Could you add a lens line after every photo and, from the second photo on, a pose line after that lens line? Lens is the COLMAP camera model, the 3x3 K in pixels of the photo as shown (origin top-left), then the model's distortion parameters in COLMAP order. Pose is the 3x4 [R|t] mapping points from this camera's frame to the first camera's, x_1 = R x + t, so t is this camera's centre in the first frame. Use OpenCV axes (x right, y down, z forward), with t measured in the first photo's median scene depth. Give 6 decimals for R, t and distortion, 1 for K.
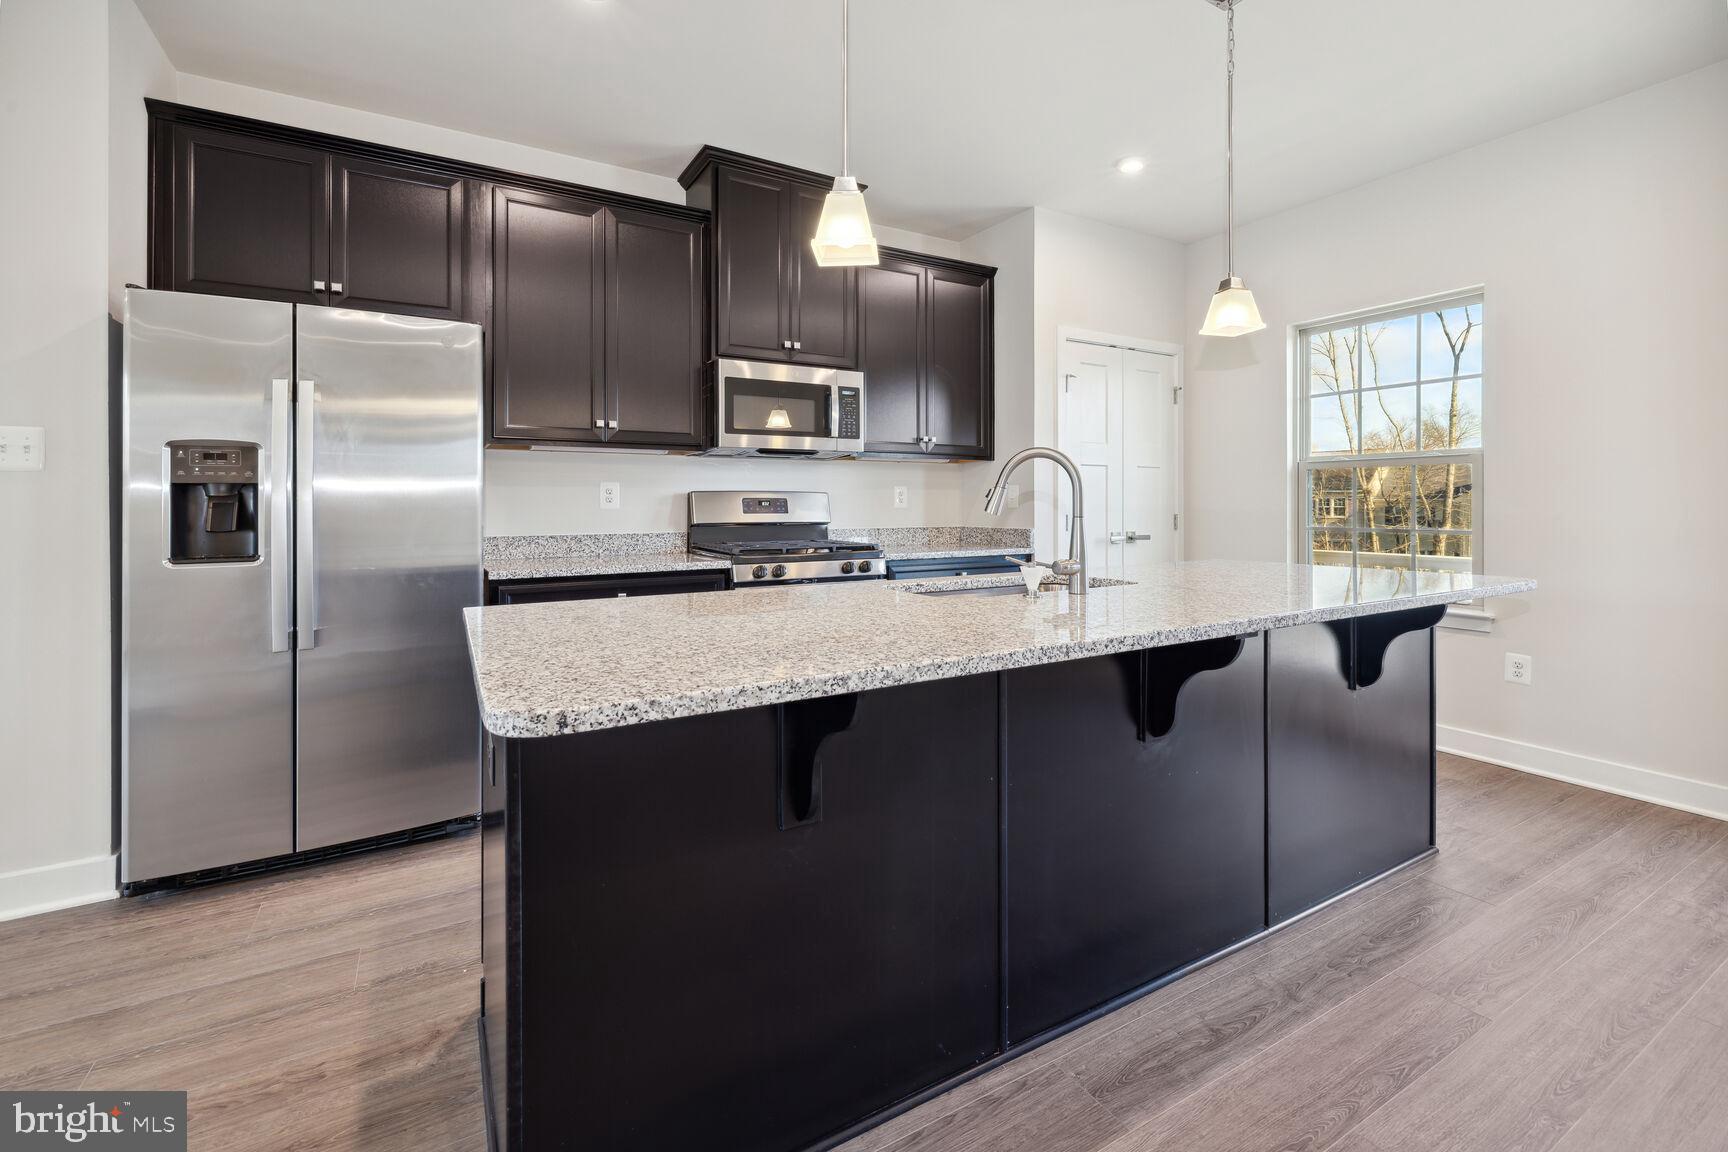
lens RADIAL K [[745.9, 0, 864.6], [0, 745.9, 511.8], [0, 0, 1]] dist [-0.001009, -0.000303]
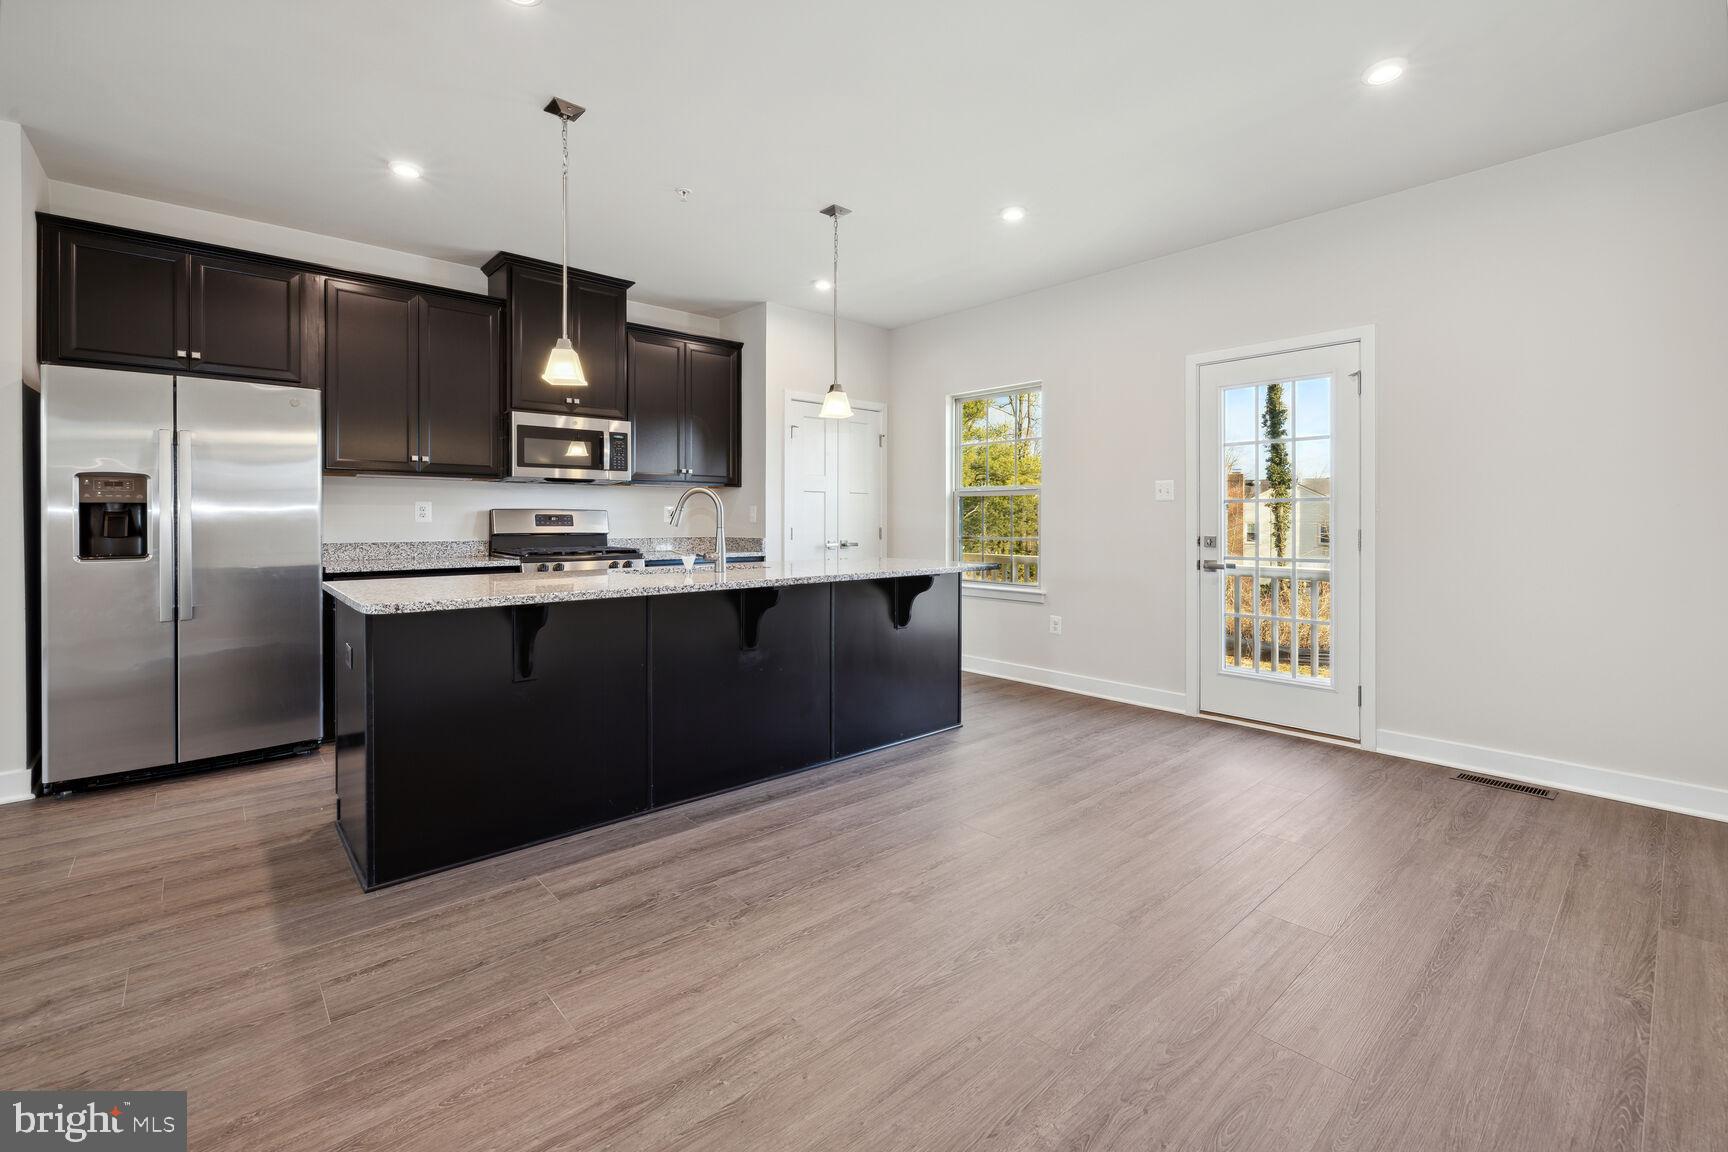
lens RADIAL K [[738.2, 0, 869.8], [0, 738.2, 530.5], [0, 0, 1]] dist [-0.001333, 0.000255]
pose [[0.977871, 0.001286, 0.209207, 0.166387], [-0.002402, 0.999984, 0.005079, 0.002347], [-0.209197, -0.005469, 0.977858, -0.464588]]
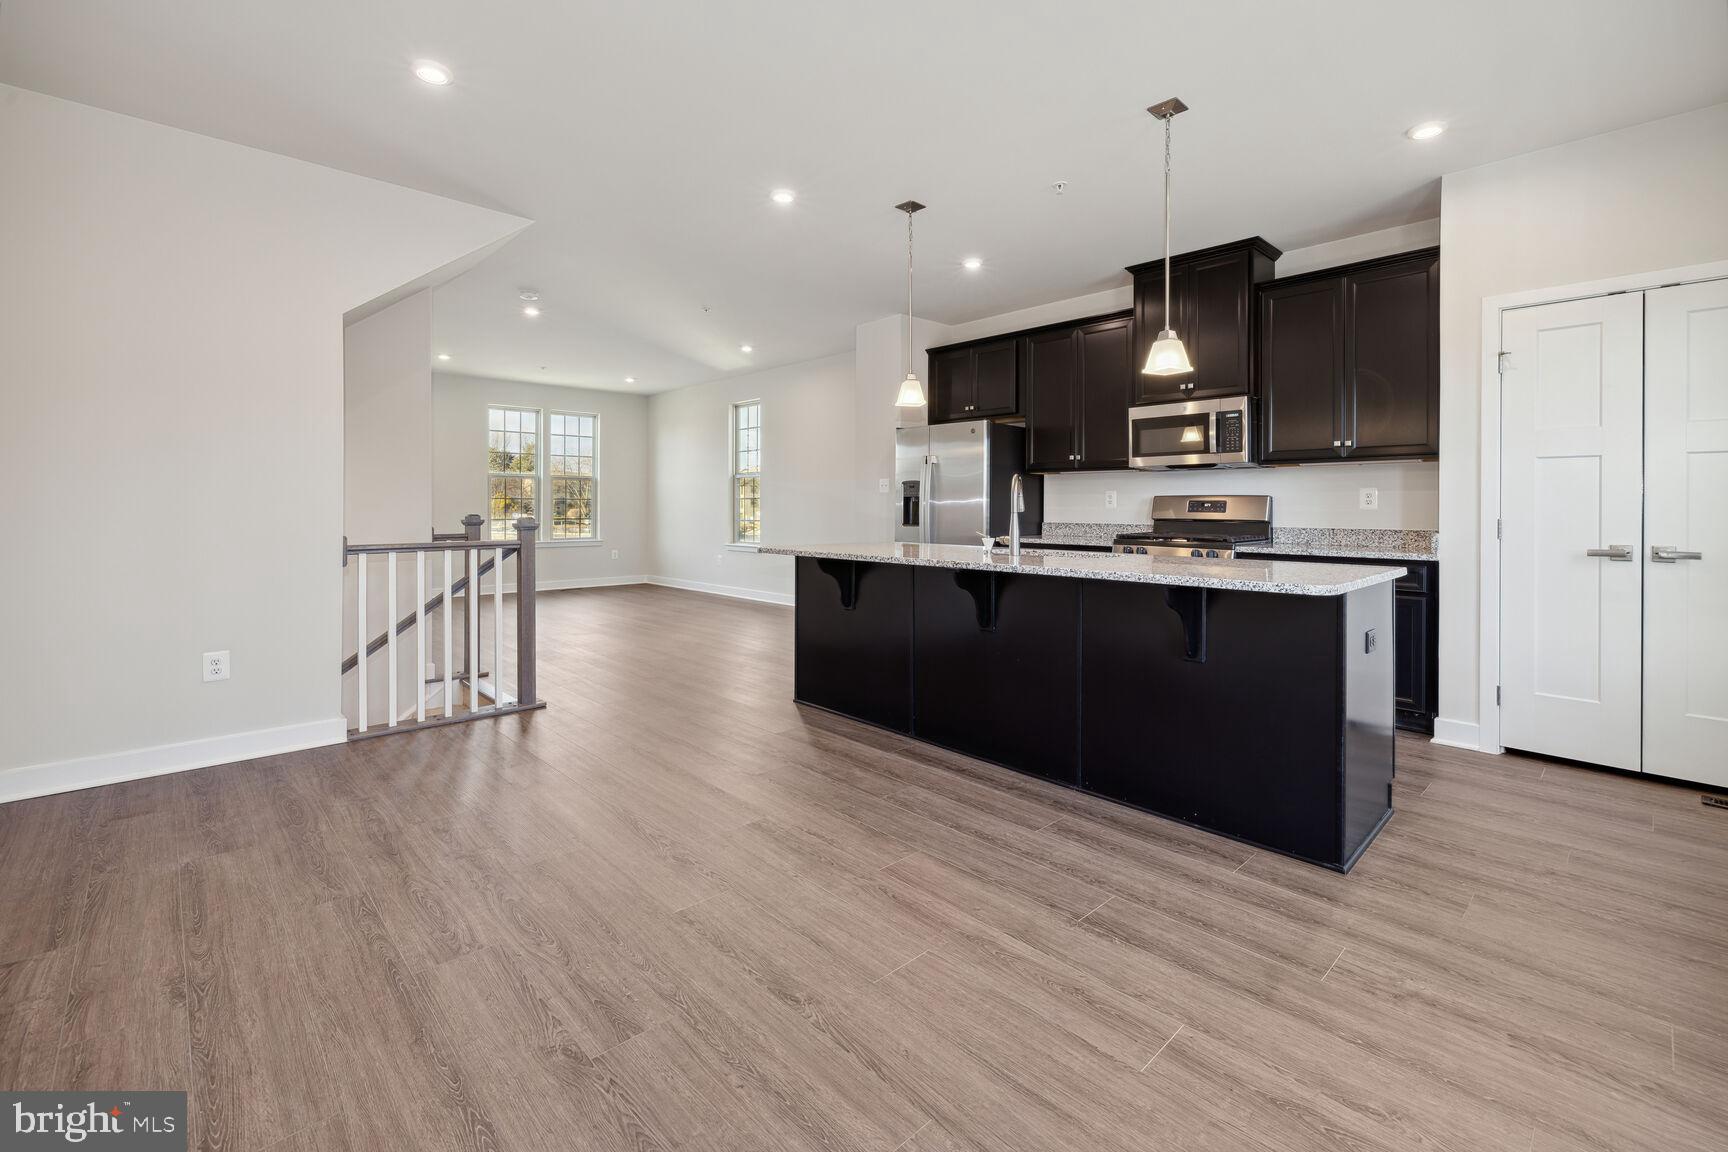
lens RADIAL K [[756.8, 0, 865.7], [0, 756.8, 508.5], [0, 0, 1]] dist [-0.000276, 0.000024]
pose [[0.232715, 0.009274, -0.972501, 1.222703], [-0.012618, 0.999899, 0.006516, -0.006708], [0.972463, 0.010755, 0.232809, 0.137963]]
